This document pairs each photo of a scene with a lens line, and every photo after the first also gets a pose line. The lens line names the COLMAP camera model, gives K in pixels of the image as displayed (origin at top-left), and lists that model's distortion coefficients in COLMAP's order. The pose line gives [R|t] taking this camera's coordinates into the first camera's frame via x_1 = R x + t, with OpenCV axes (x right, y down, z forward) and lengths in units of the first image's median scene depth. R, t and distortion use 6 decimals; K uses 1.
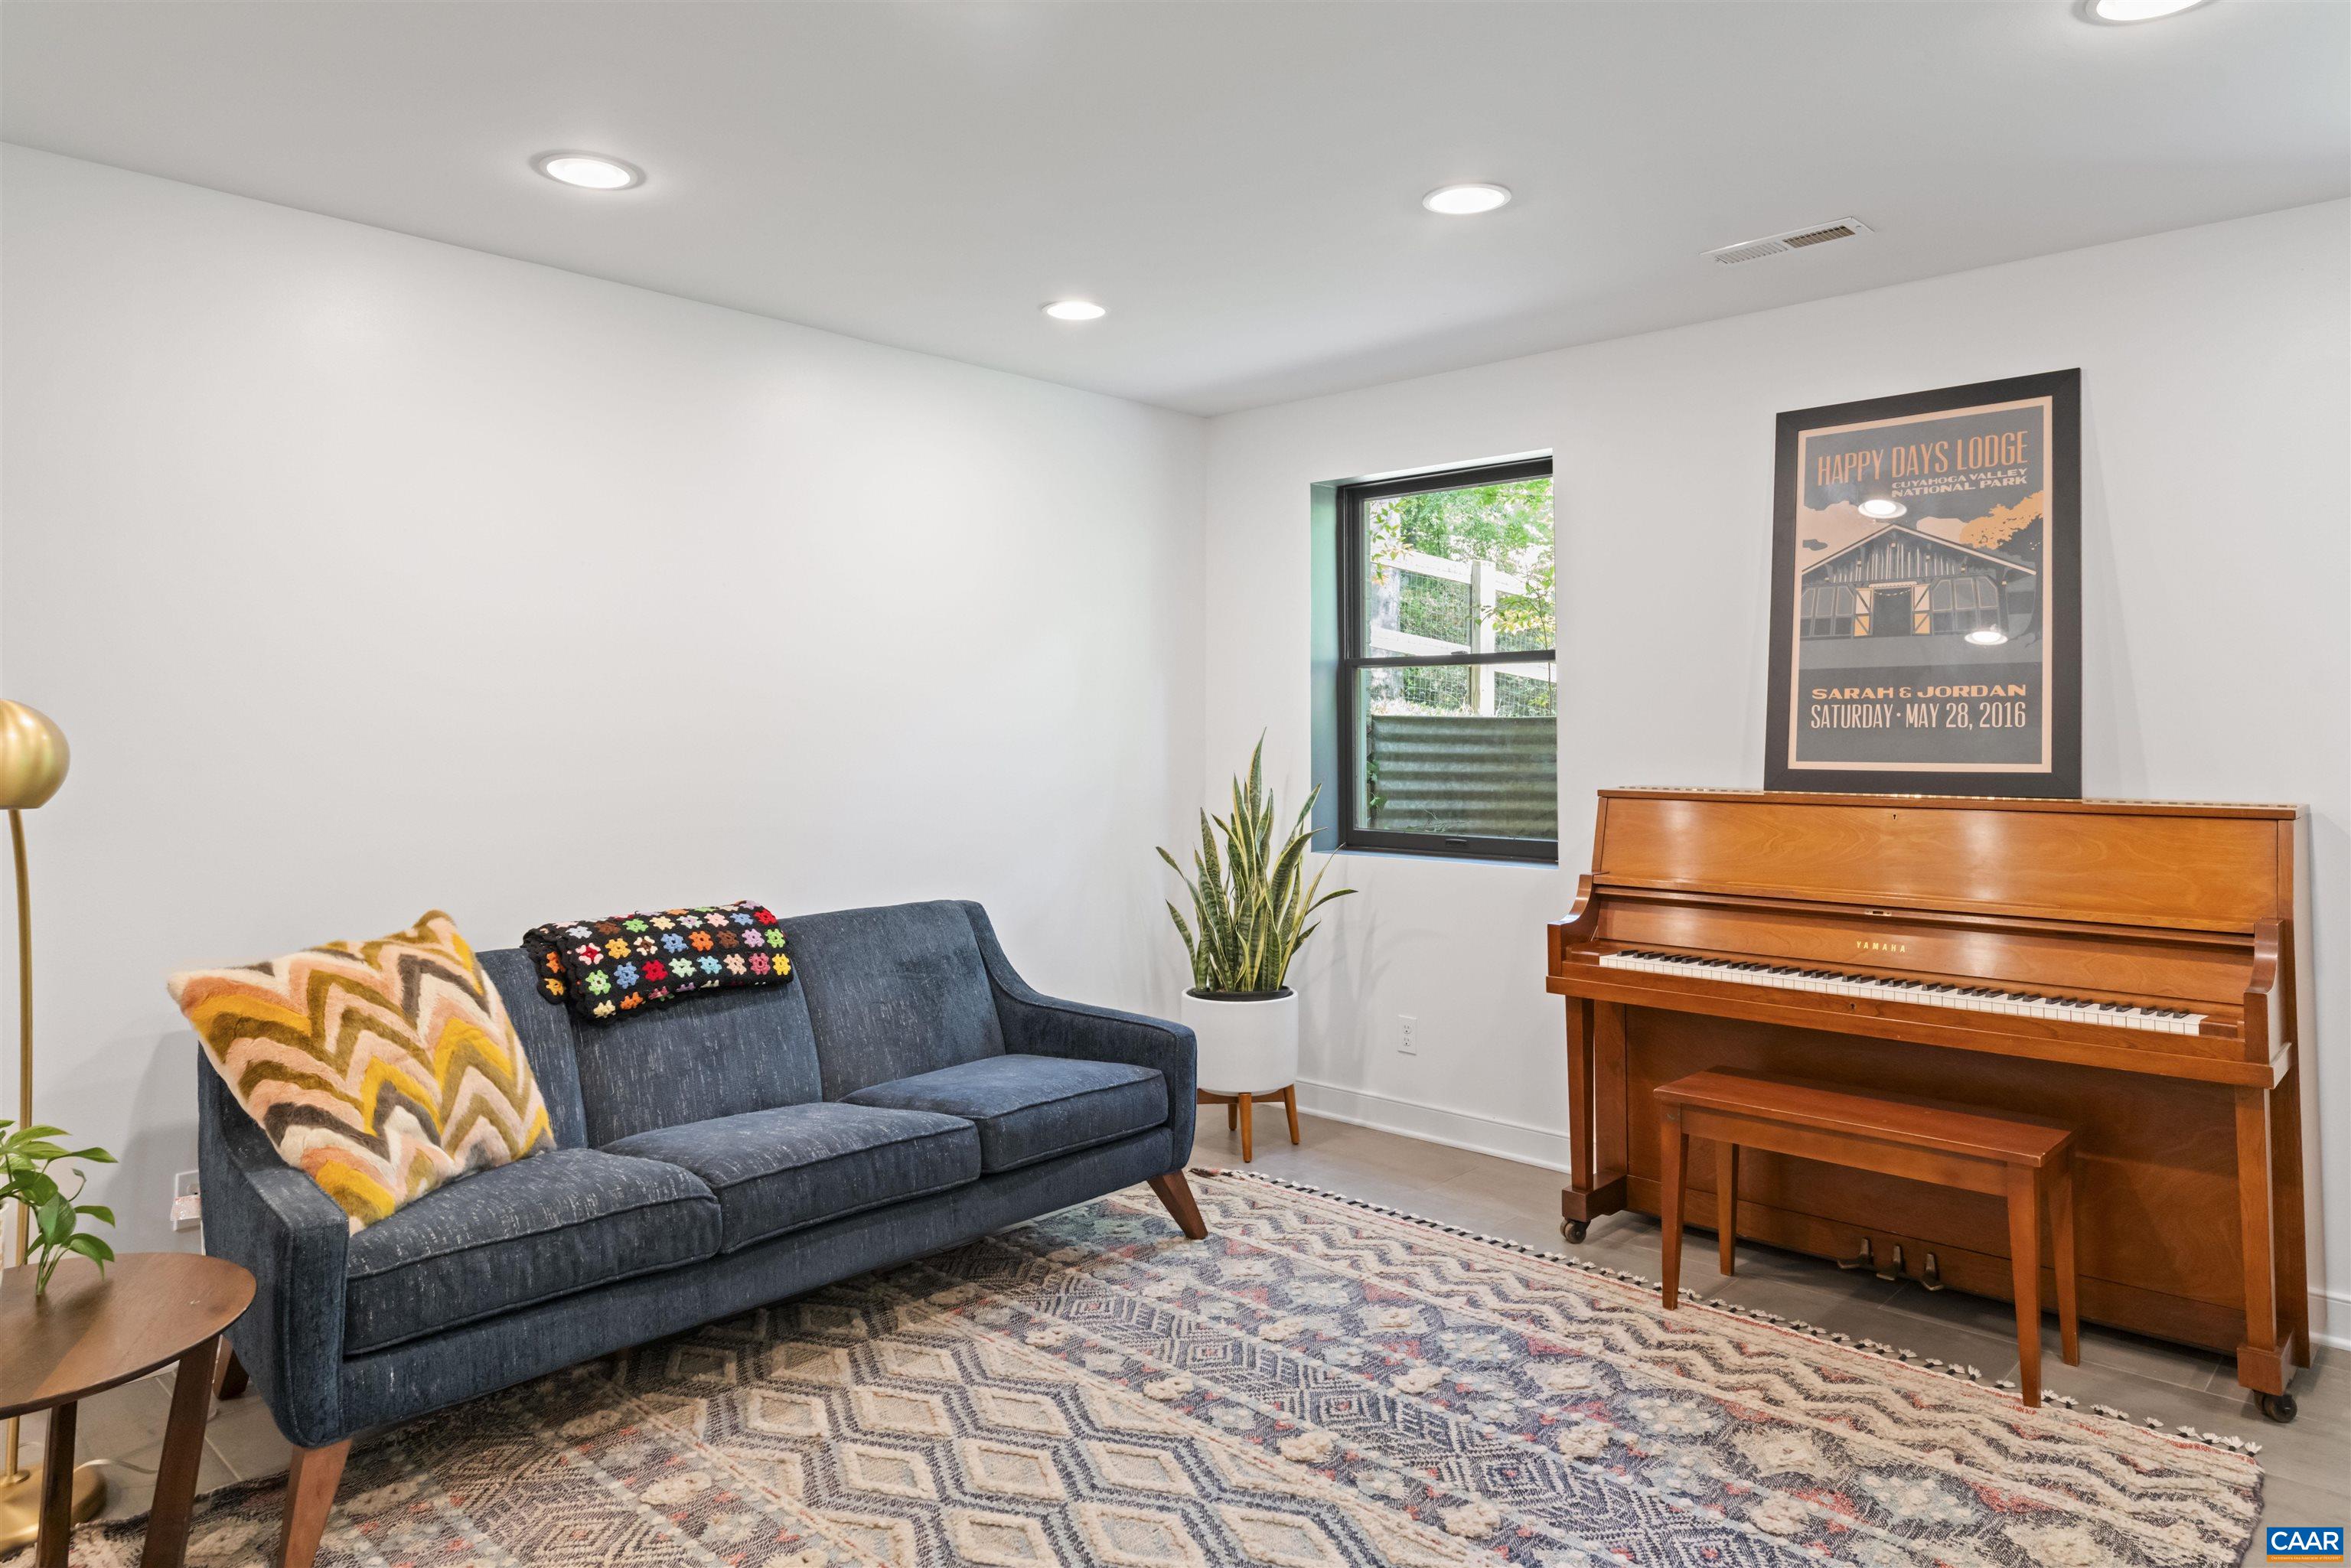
lens RADIAL K [[1425.1, 0, 1189.9], [0, 1425.1, 727.1], [0, 0, 1]] dist [-0.004256, -0.004895]
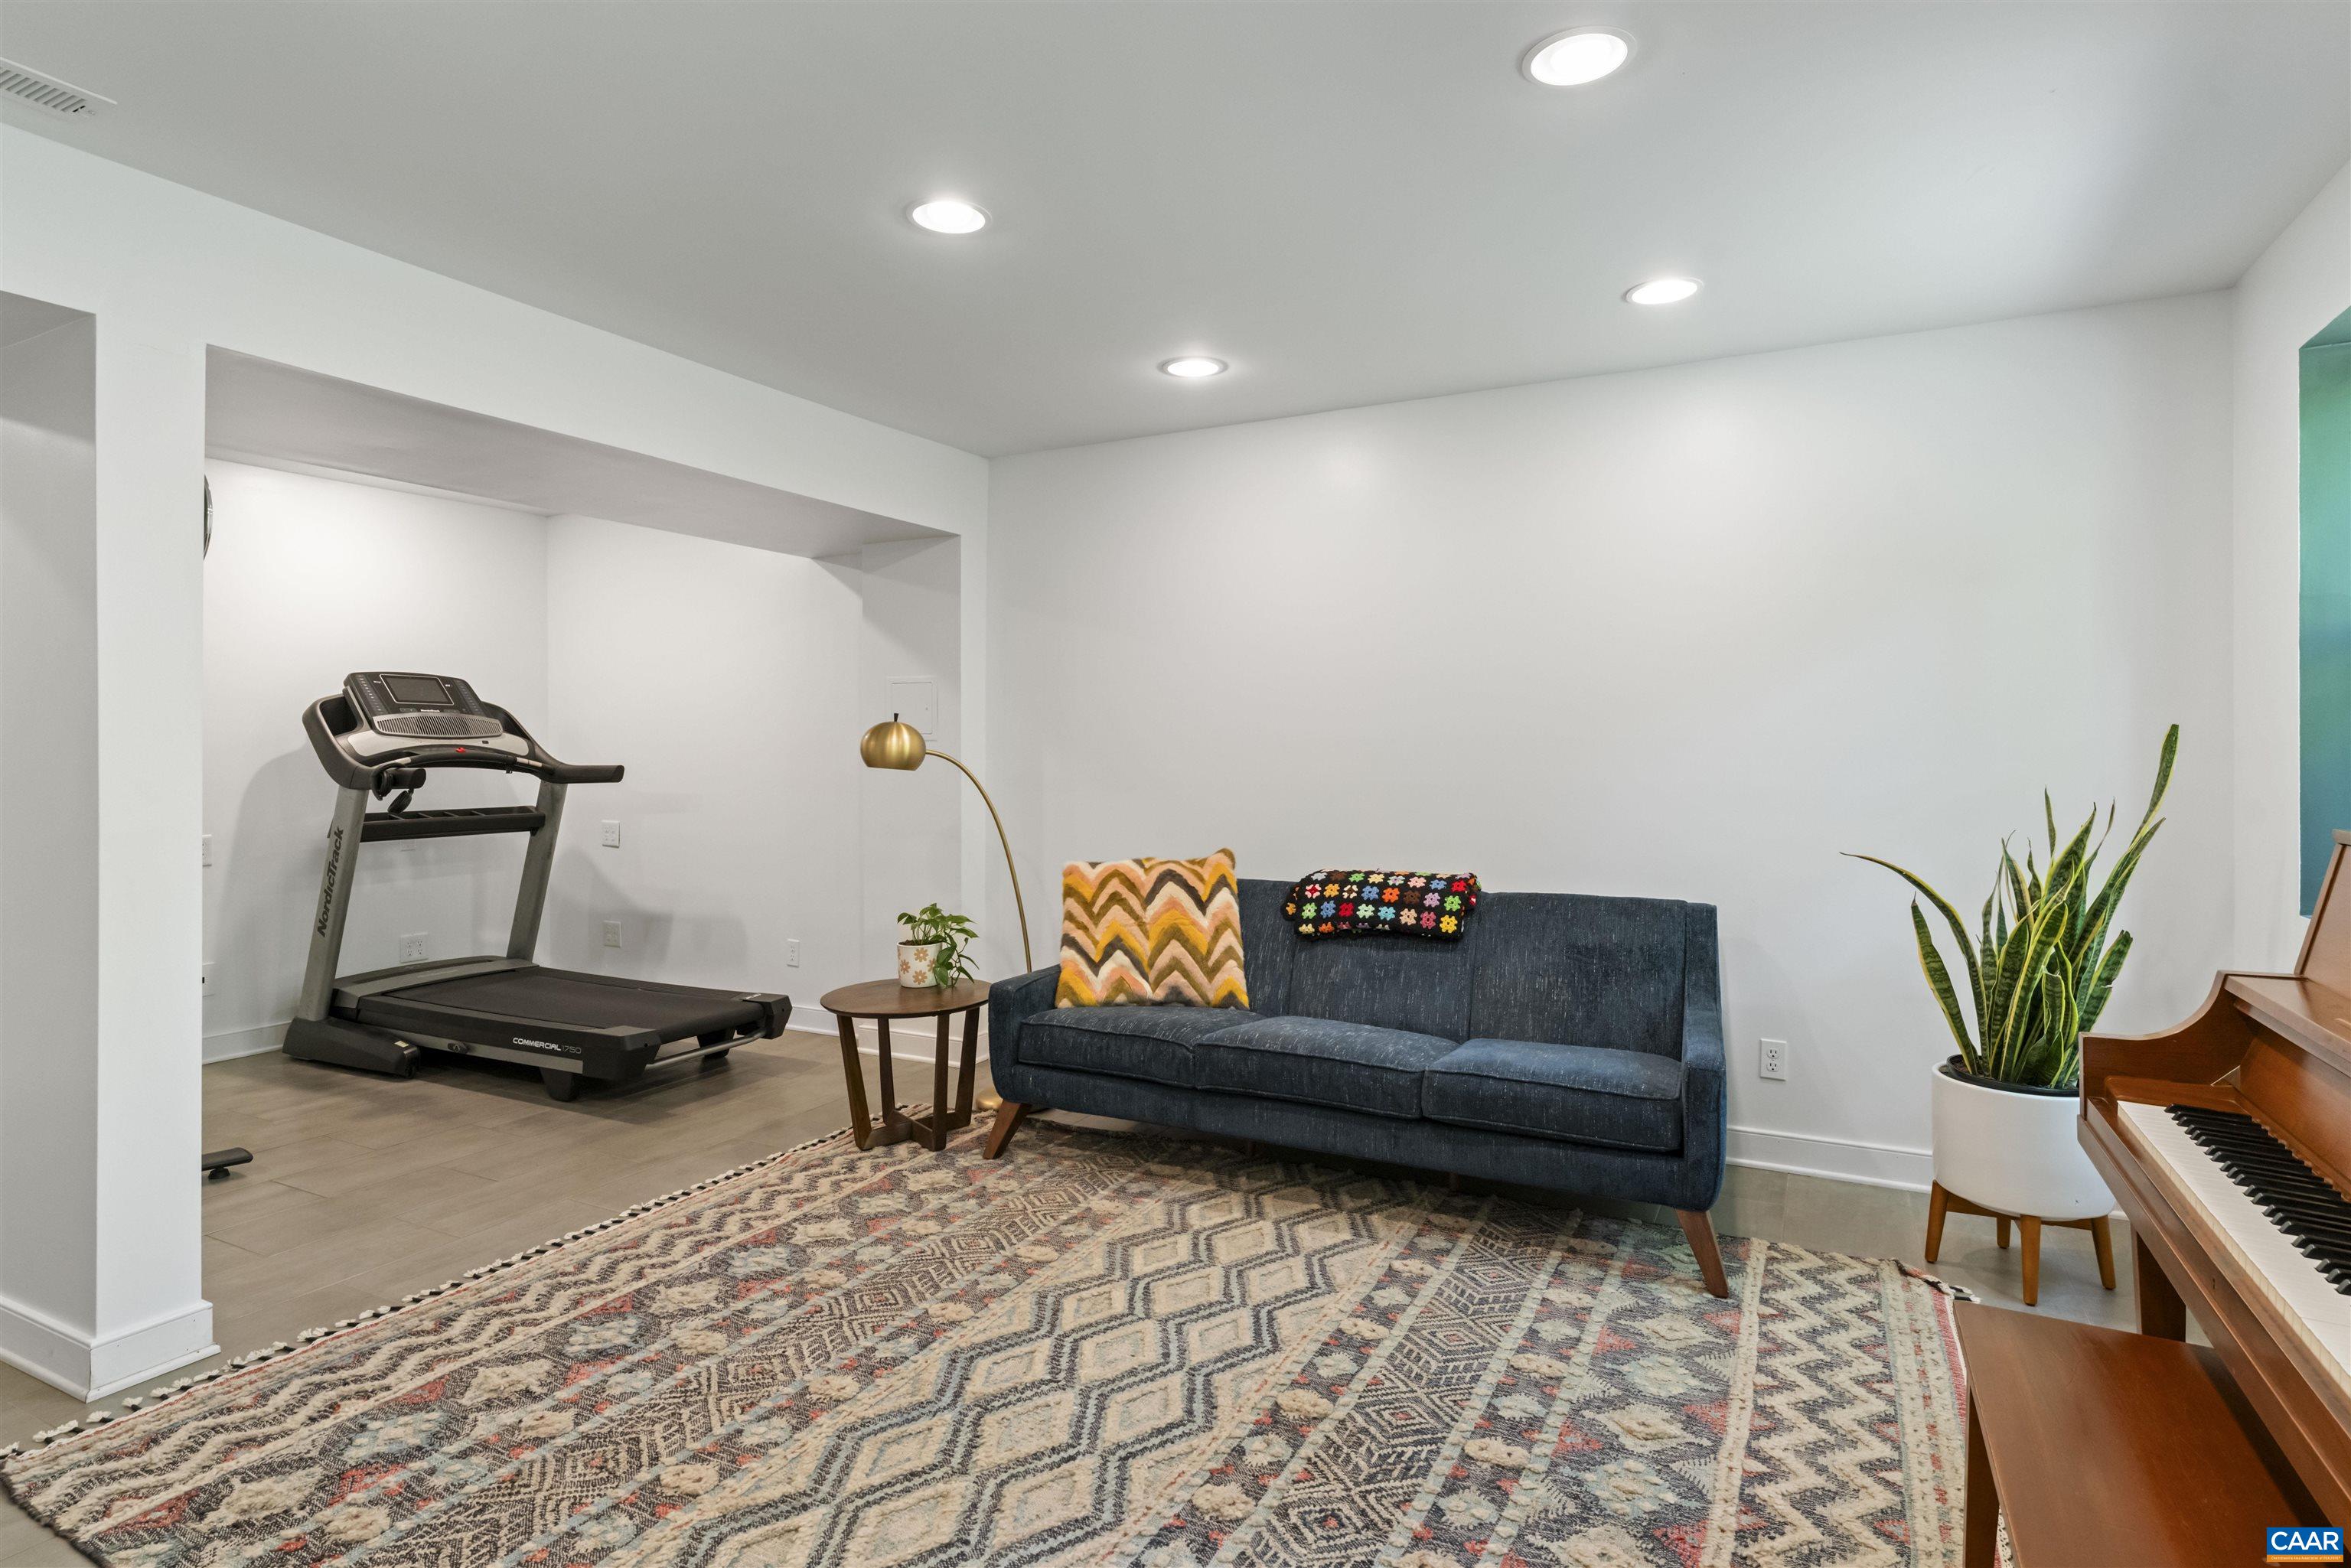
lens RADIAL K [[1207.7, 0, 1182.4], [0, 1207.7, 777.5], [0, 0, 1]] dist [-0.004648, 0.000786]
pose [[0.287306, 0.025411, -0.957502, 0.755411], [0.003342, 0.999615, 0.027532, 0.009490], [0.957833, -0.011110, 0.287110, 0.546289]]
